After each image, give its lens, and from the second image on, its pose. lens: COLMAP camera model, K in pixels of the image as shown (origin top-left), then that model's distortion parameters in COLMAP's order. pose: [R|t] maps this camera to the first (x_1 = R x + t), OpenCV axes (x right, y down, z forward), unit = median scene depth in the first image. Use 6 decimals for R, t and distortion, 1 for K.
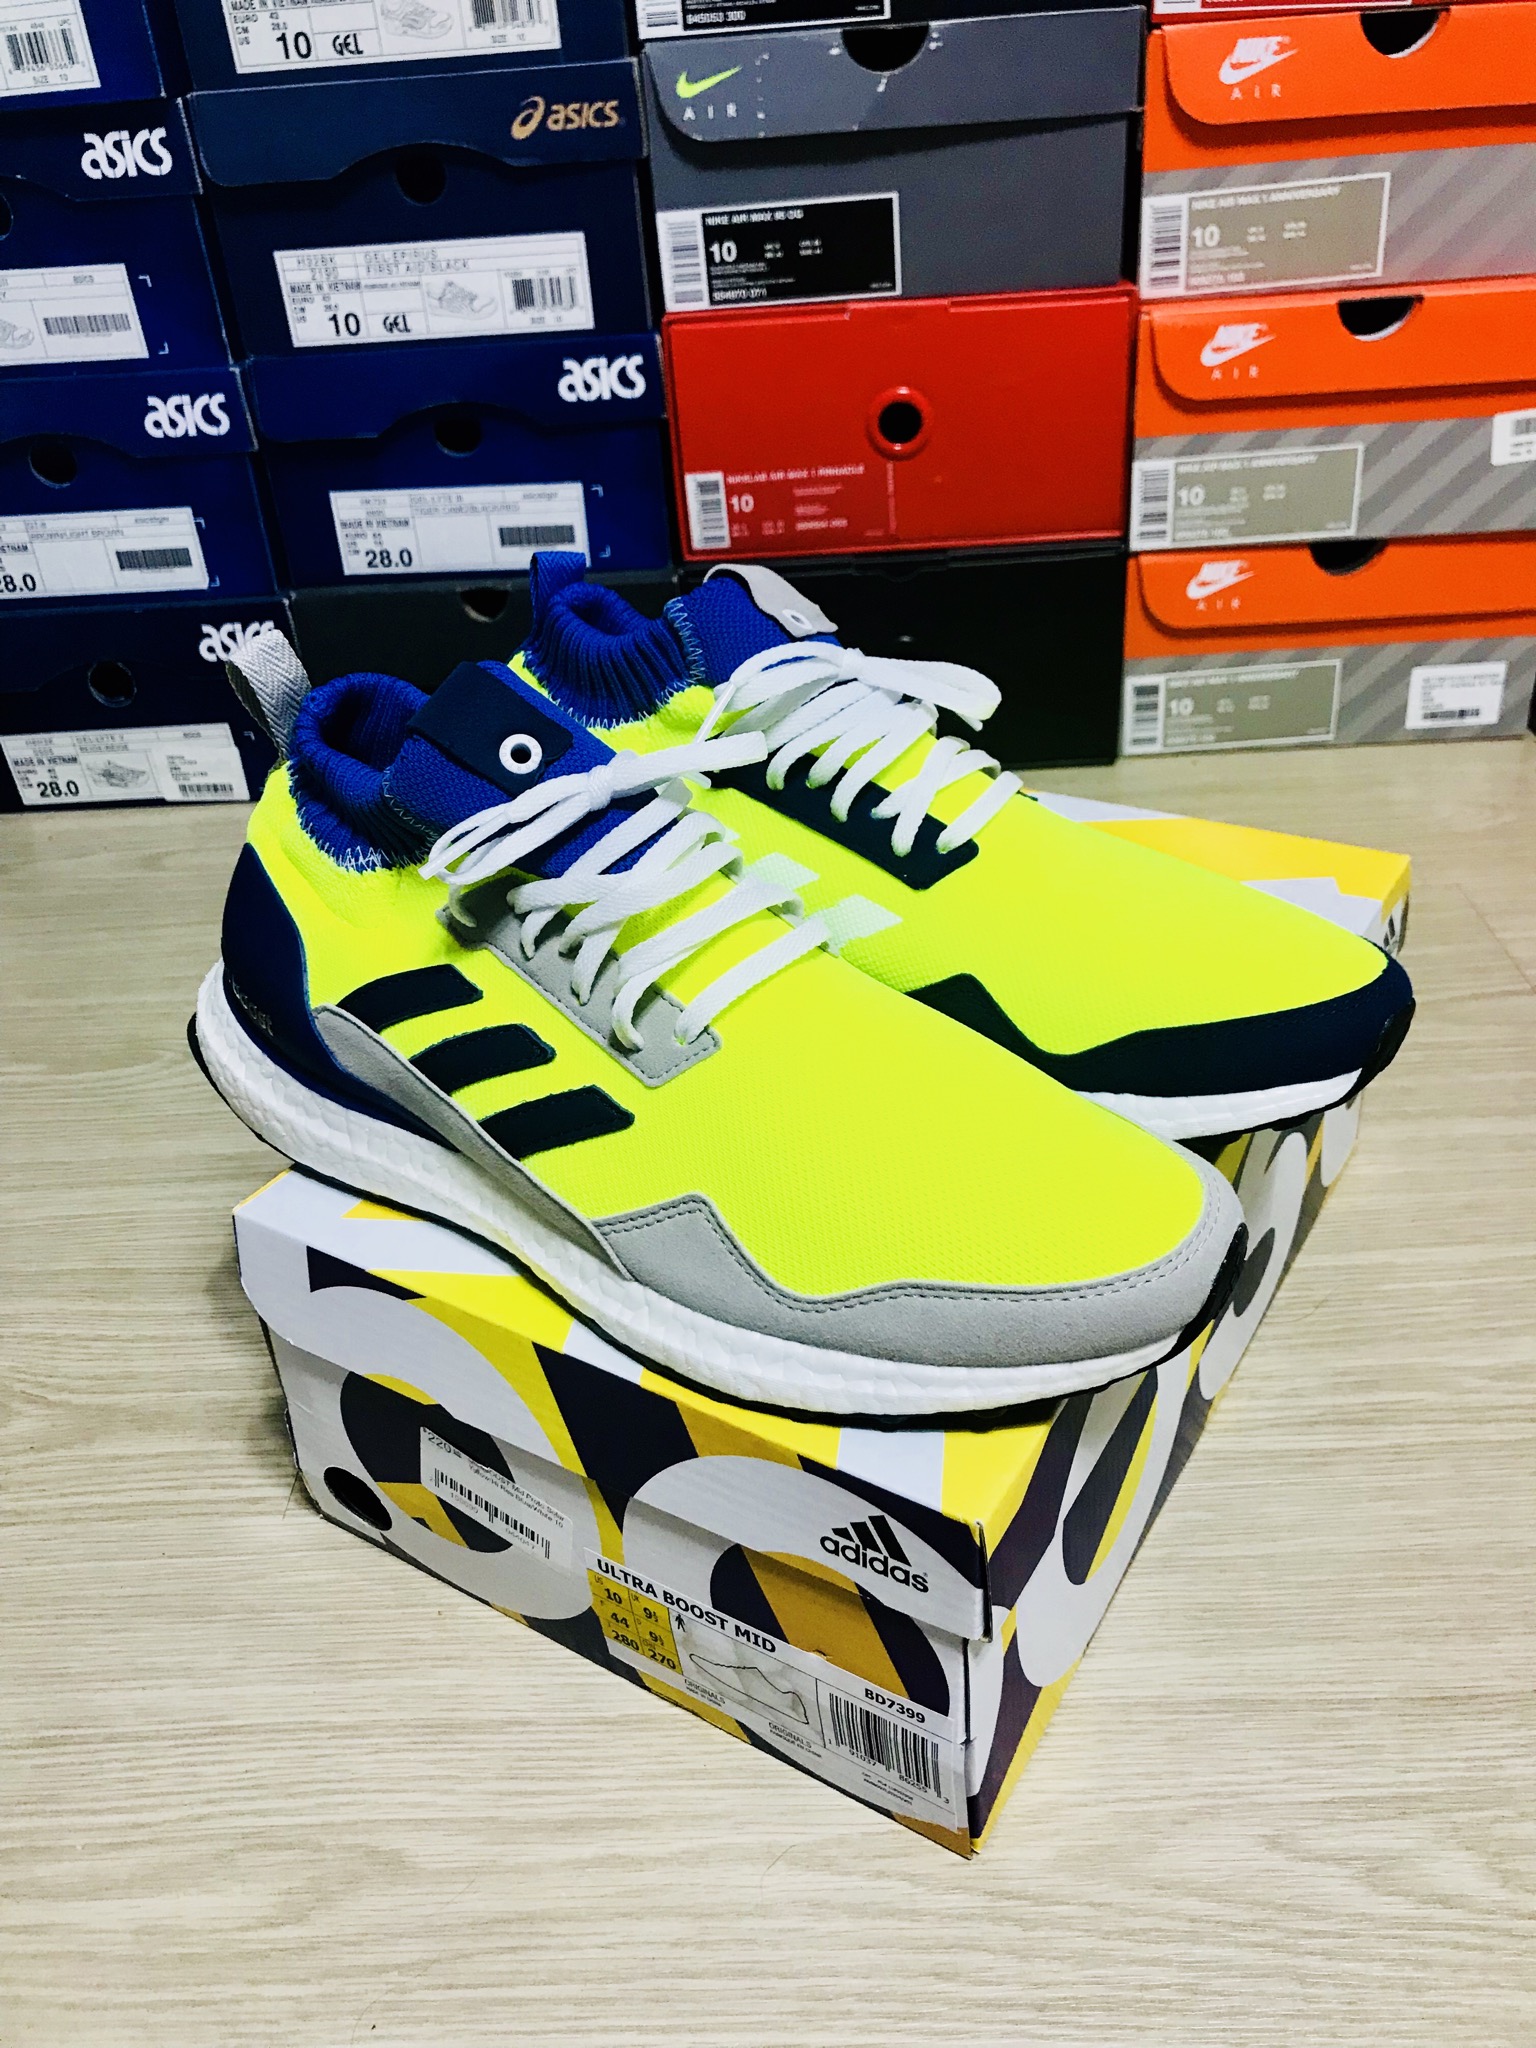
lens RADIAL K [[1665.8, 0, 714.0], [0, 1665.8, 1050.3], [0, 0, 1]] dist [-0.006252, -0.020467]
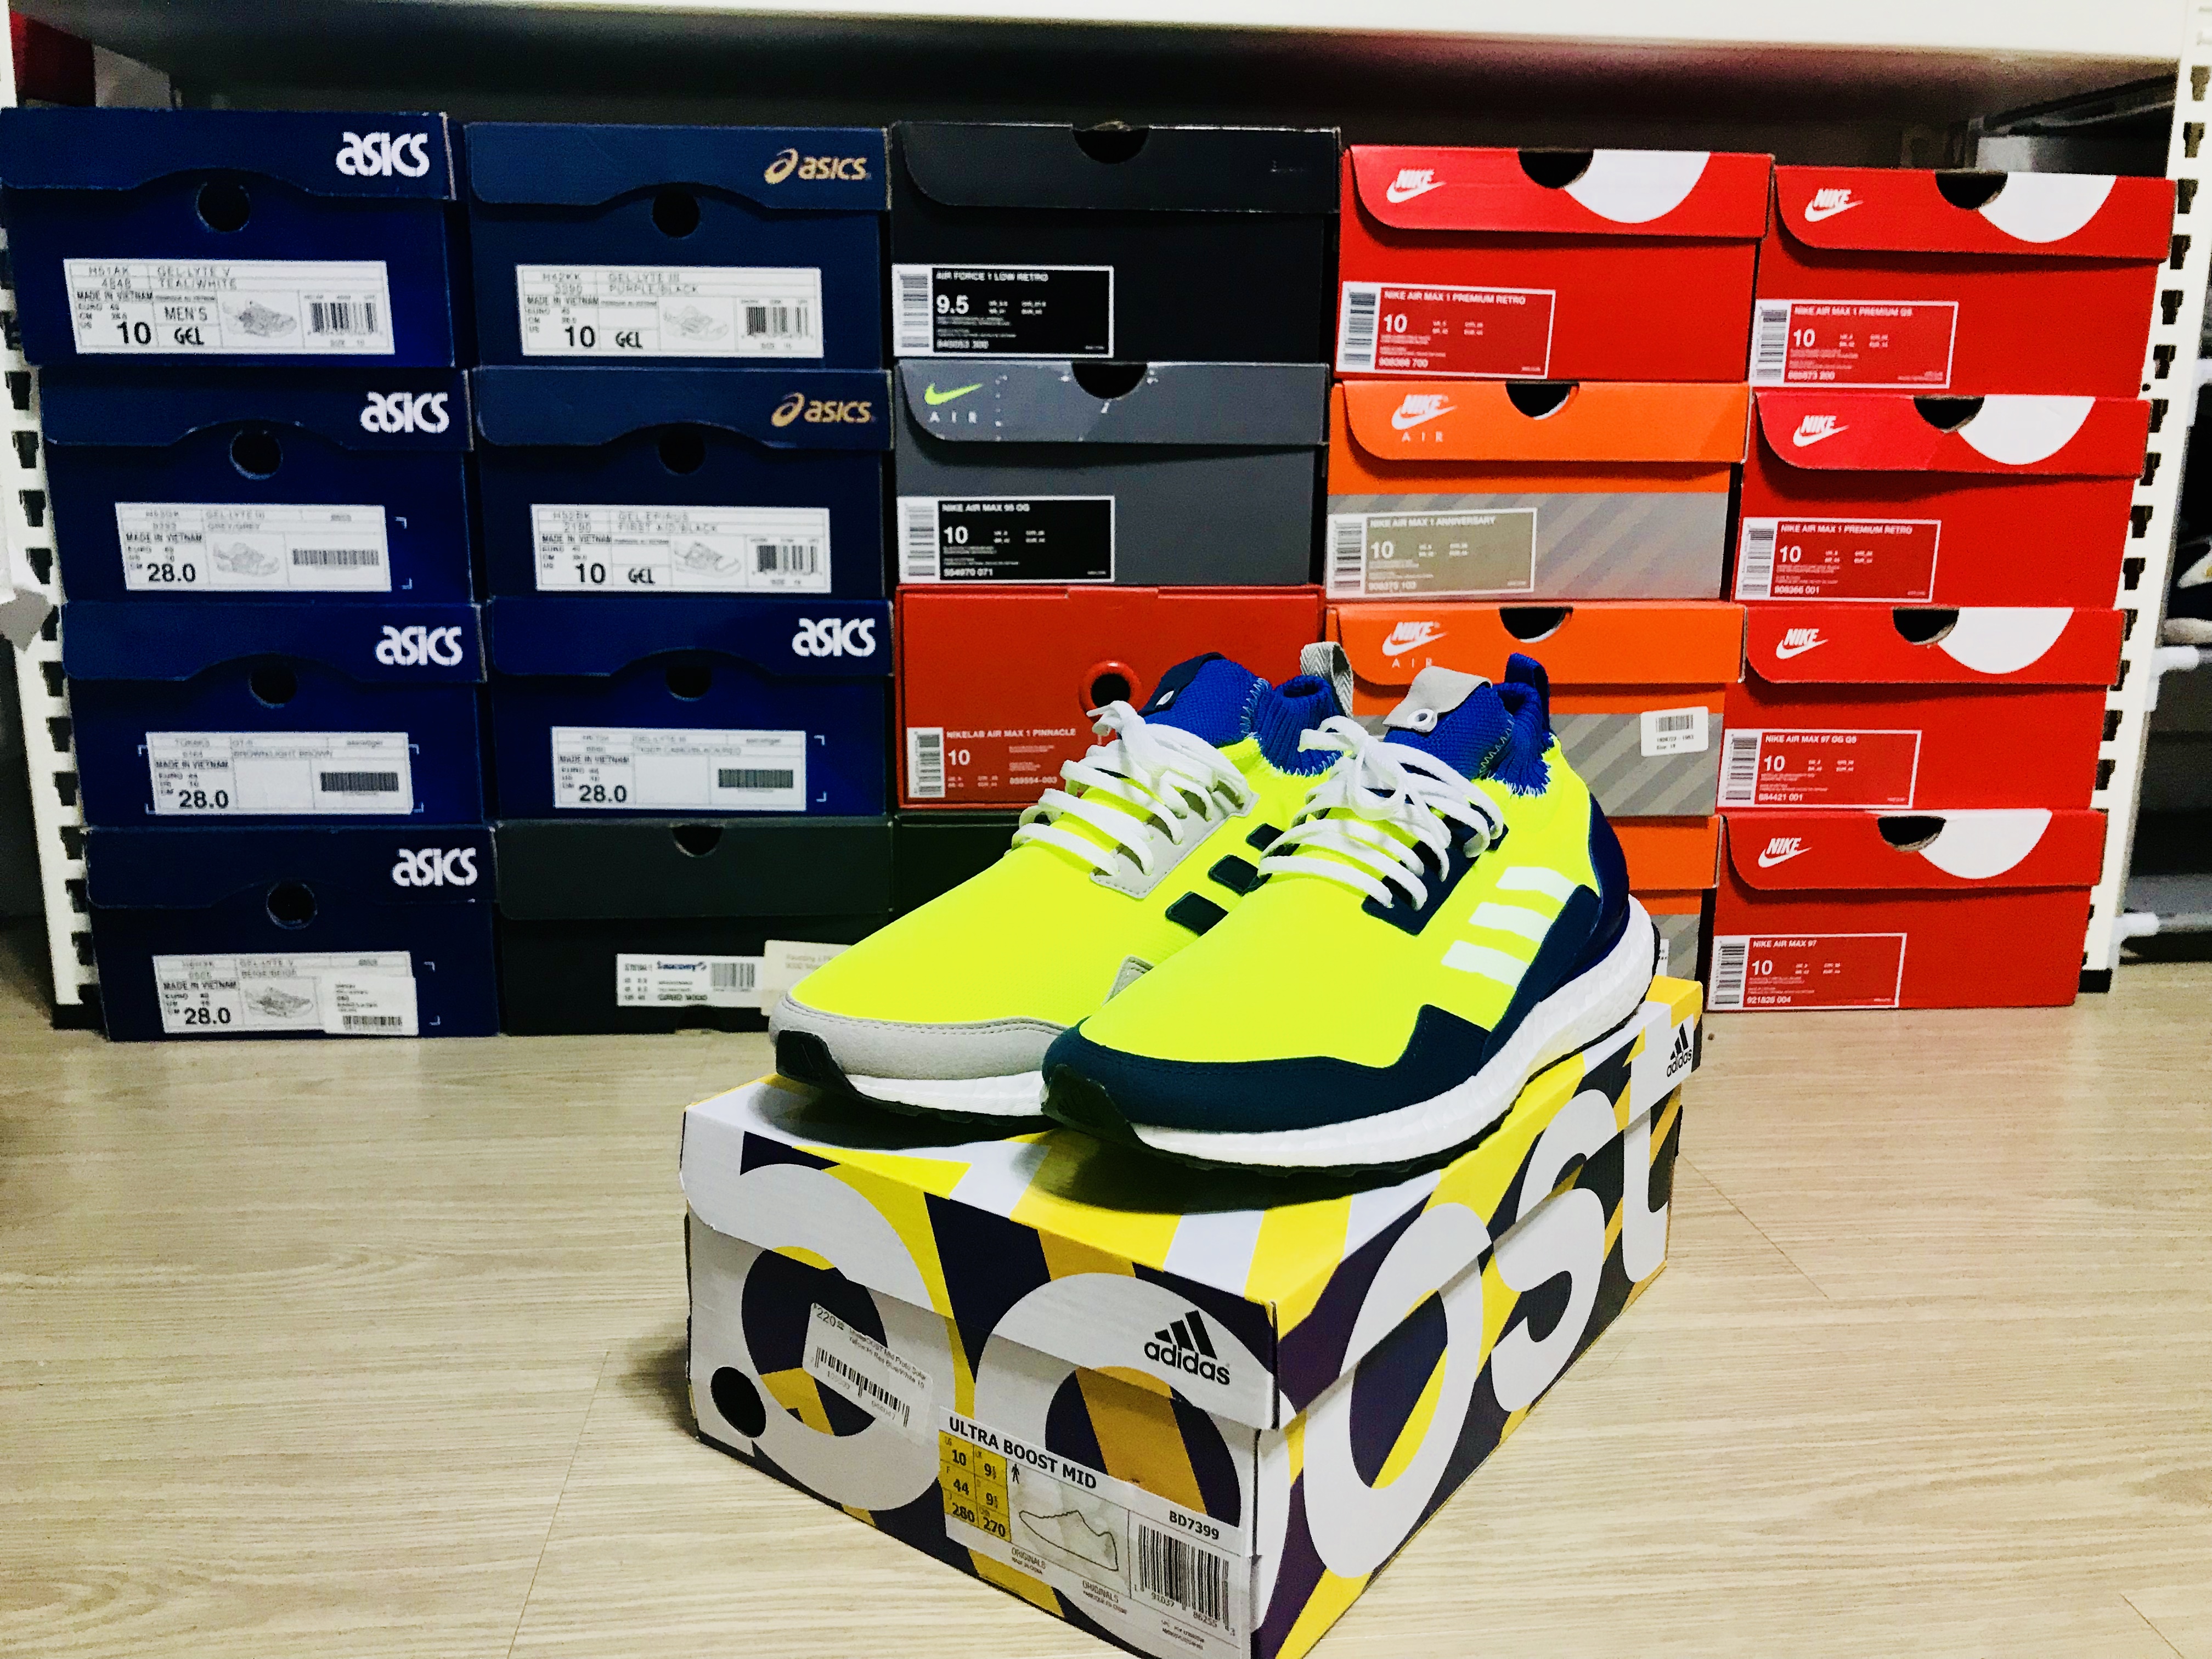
lens RADIAL K [[1799.2, 0, 1107.5], [0, 1799.2, 828.6], [0, 0, 1]] dist [-0.006252, -0.020467]
pose [[0.991561, 0.049127, 0.119970, -0.028360], [-0.011098, 0.954186, -0.299009, 0.060213], [-0.129163, 0.295154, 0.946679, -0.082559]]
